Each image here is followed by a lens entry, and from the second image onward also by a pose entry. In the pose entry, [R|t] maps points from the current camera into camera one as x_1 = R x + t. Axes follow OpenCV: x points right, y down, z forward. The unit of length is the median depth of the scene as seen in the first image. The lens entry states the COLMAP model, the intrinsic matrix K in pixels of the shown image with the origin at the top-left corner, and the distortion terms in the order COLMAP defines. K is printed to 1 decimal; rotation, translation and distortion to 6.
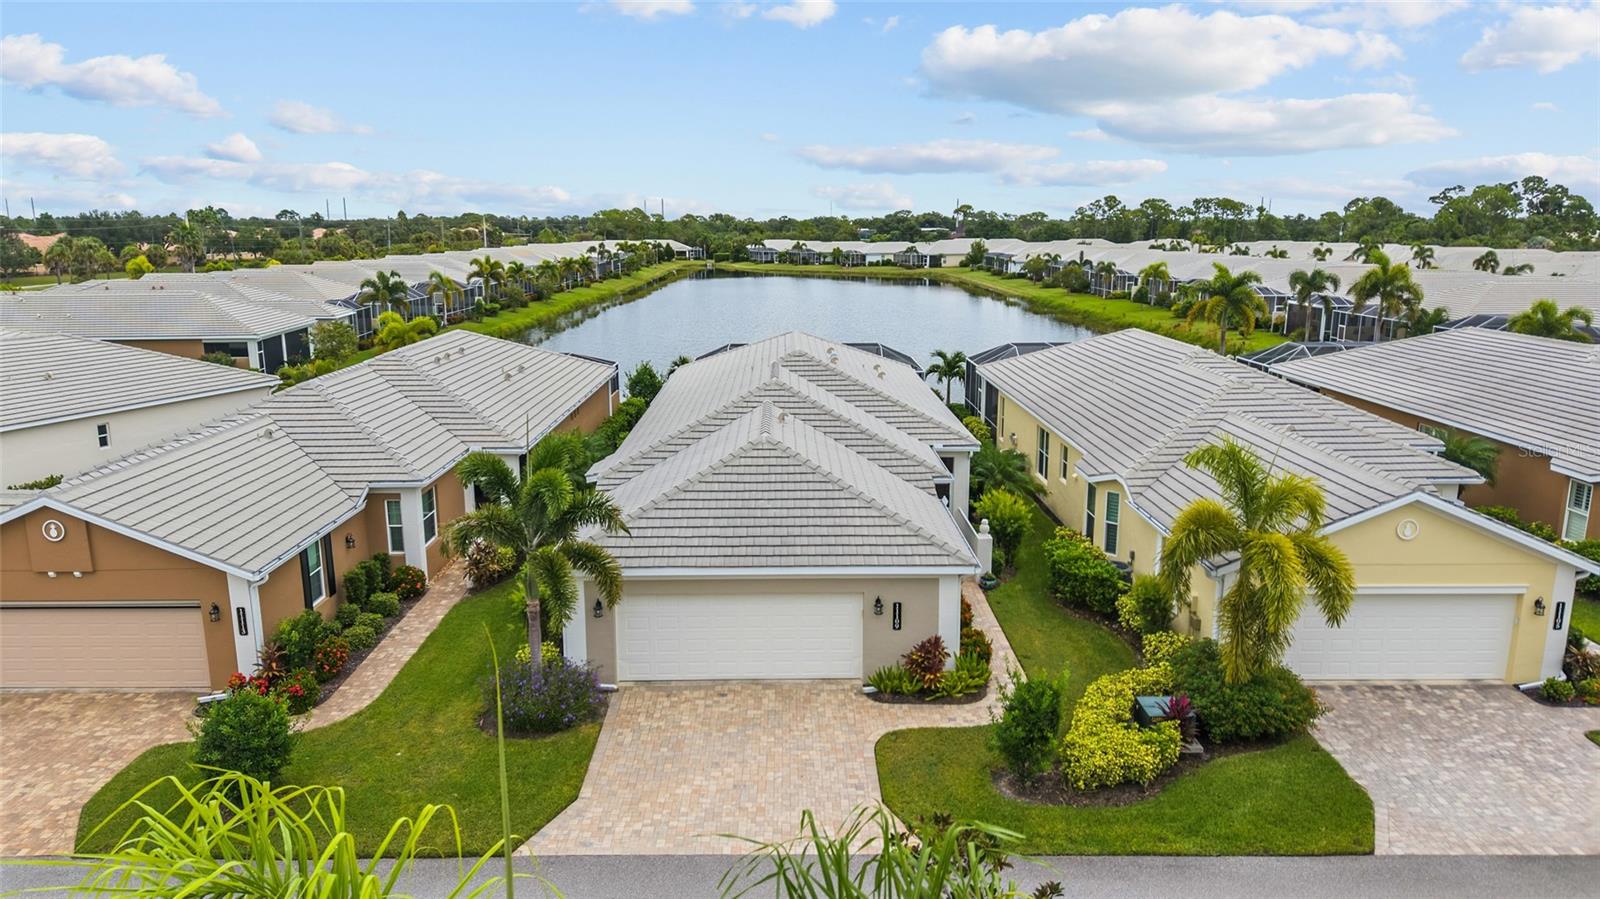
lens RADIAL K [[1060.6, 0, 800.0], [0, 1060.6, 449.5], [0, 0, 1]] dist [0.005380, -0.000712]
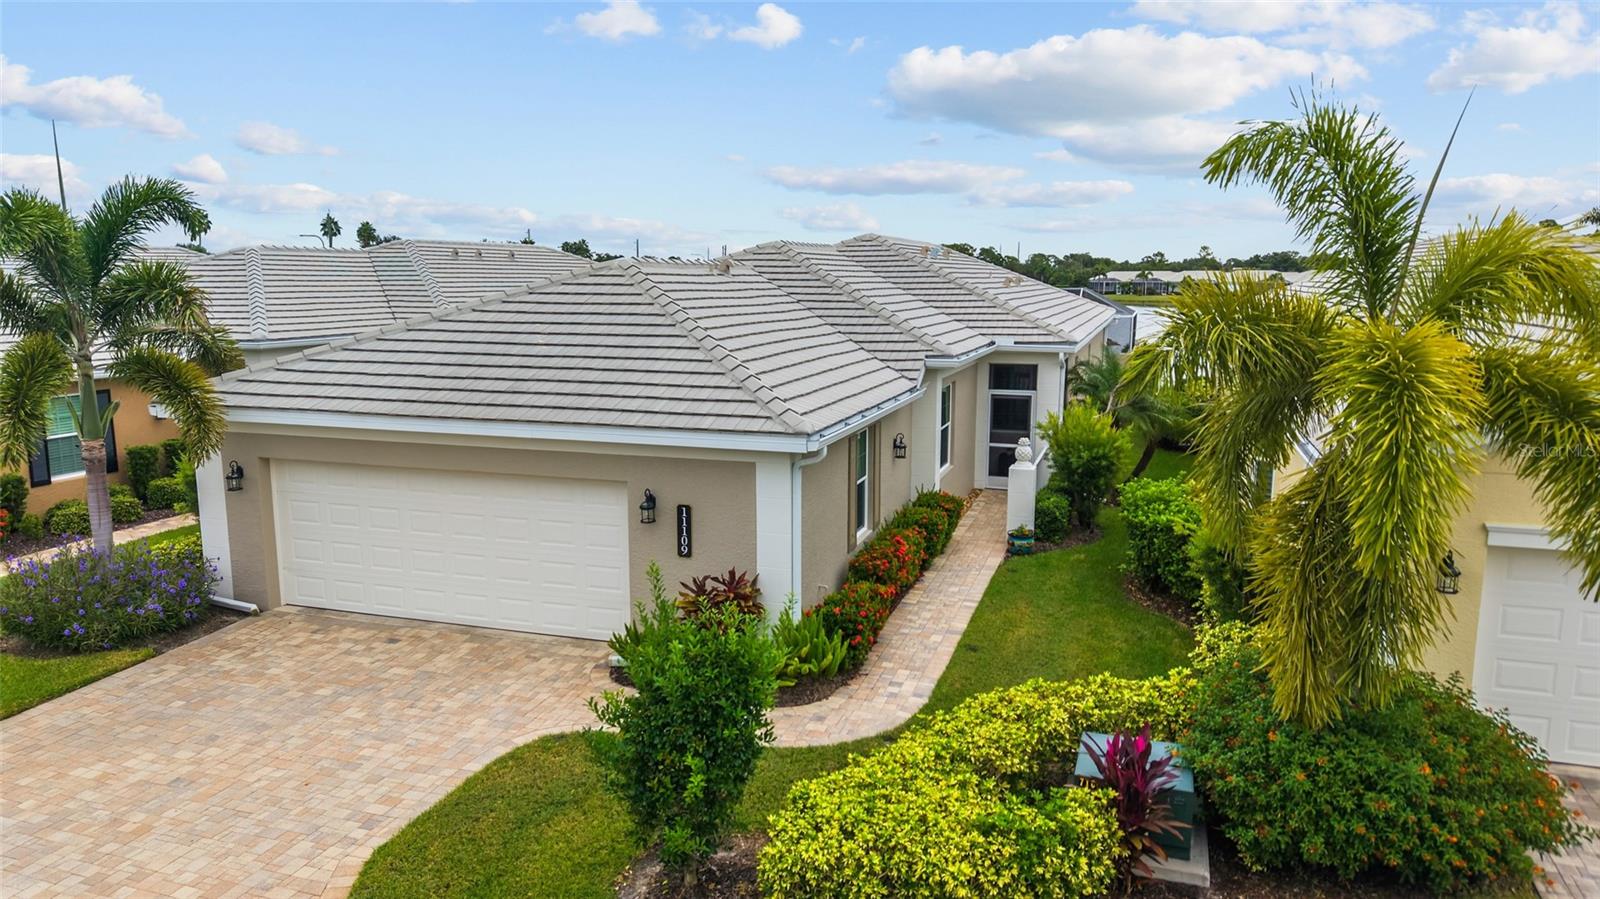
lens RADIAL K [[1071.9, 0, 800.0], [0, 1071.9, 449.5], [0, 0, 1]] dist [-0.000381, 0.000480]
pose [[0.943720, 0.052411, -0.326565, 0.326640], [-0.068184, 0.996985, -0.037032, 0.134498], [0.323640, 0.057214, 0.944449, 0.514233]]
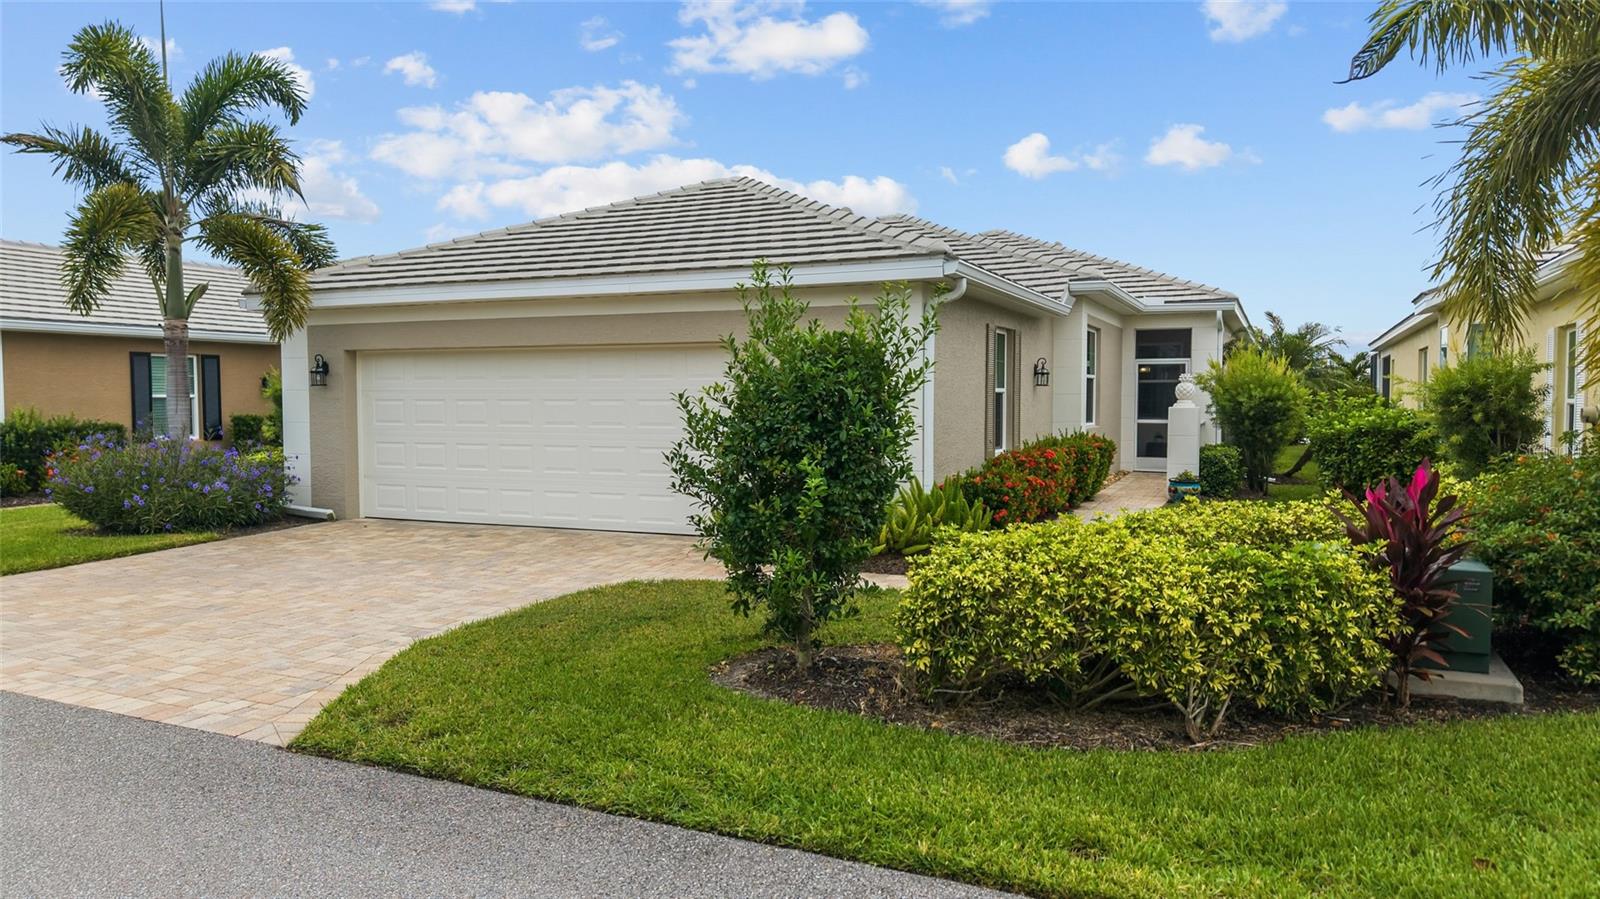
lens RADIAL K [[1072.4, 0, 800.0], [0, 1072.4, 449.5], [0, 0, 1]] dist [0.006654, -0.002555]
pose [[0.903355, 0.016030, -0.428595, 0.298167], [-0.085566, 0.985948, -0.143473, 0.253416], [0.420273, 0.166280, 0.892032, 0.595926]]
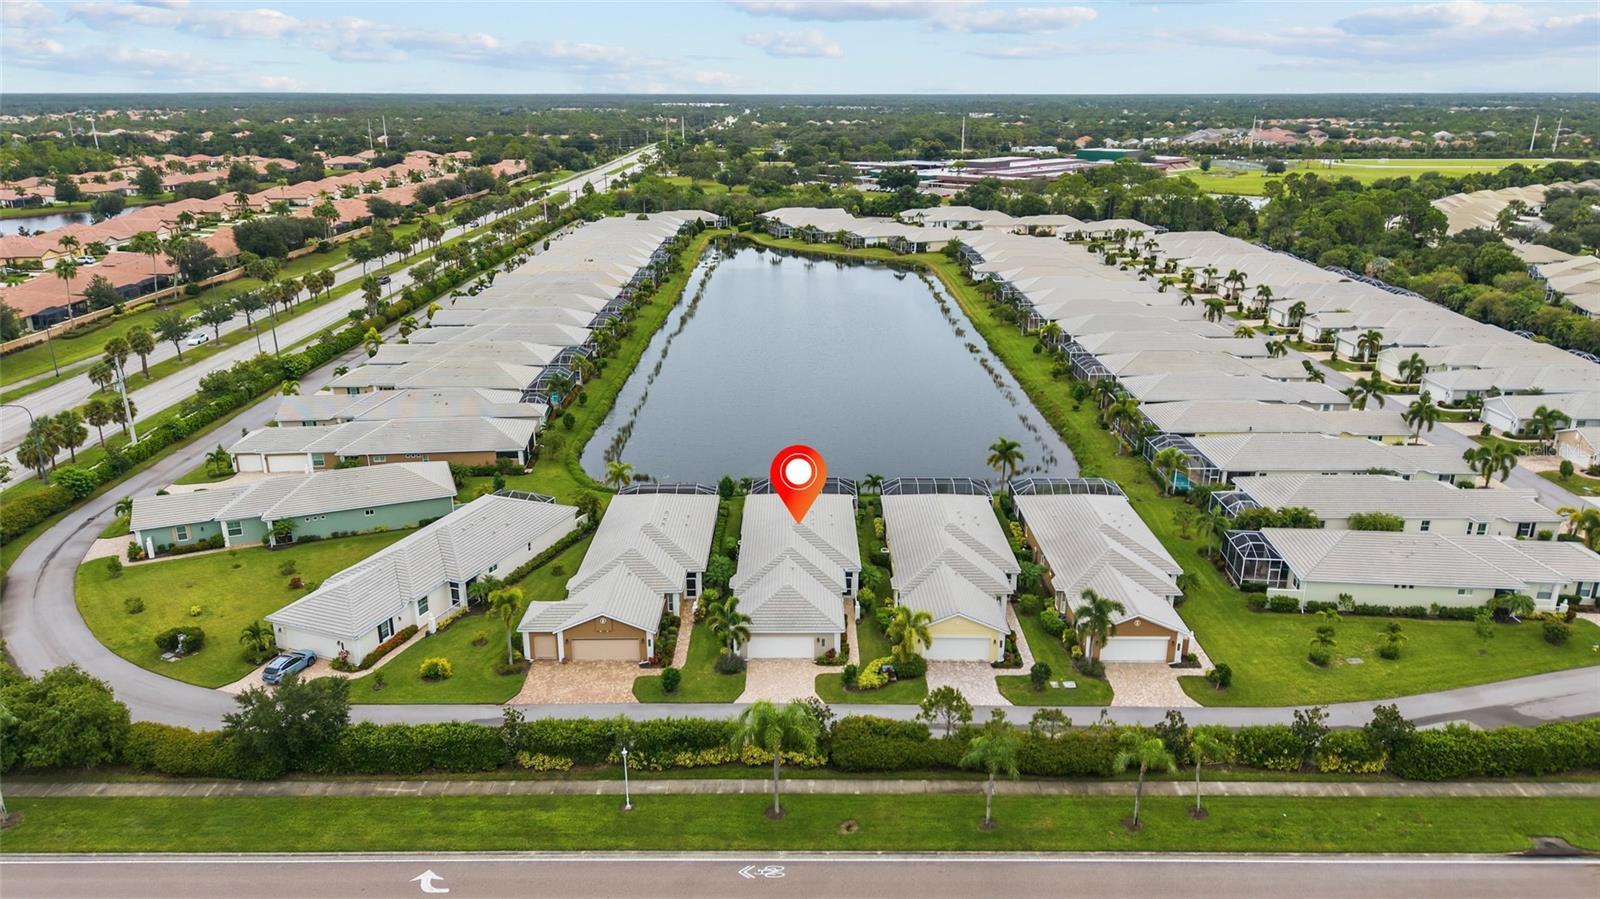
lens RADIAL K [[1071.9, 0, 800.0], [0, 1071.9, 449.5], [0, 0, 1]] dist [-0.000381, 0.000480]
pose [[0.999900, 0.006674, -0.012429, 0.053046], [-0.005156, 0.992960, 0.118342, -0.976486], [0.013131, -0.118266, 0.992895, -2.701770]]
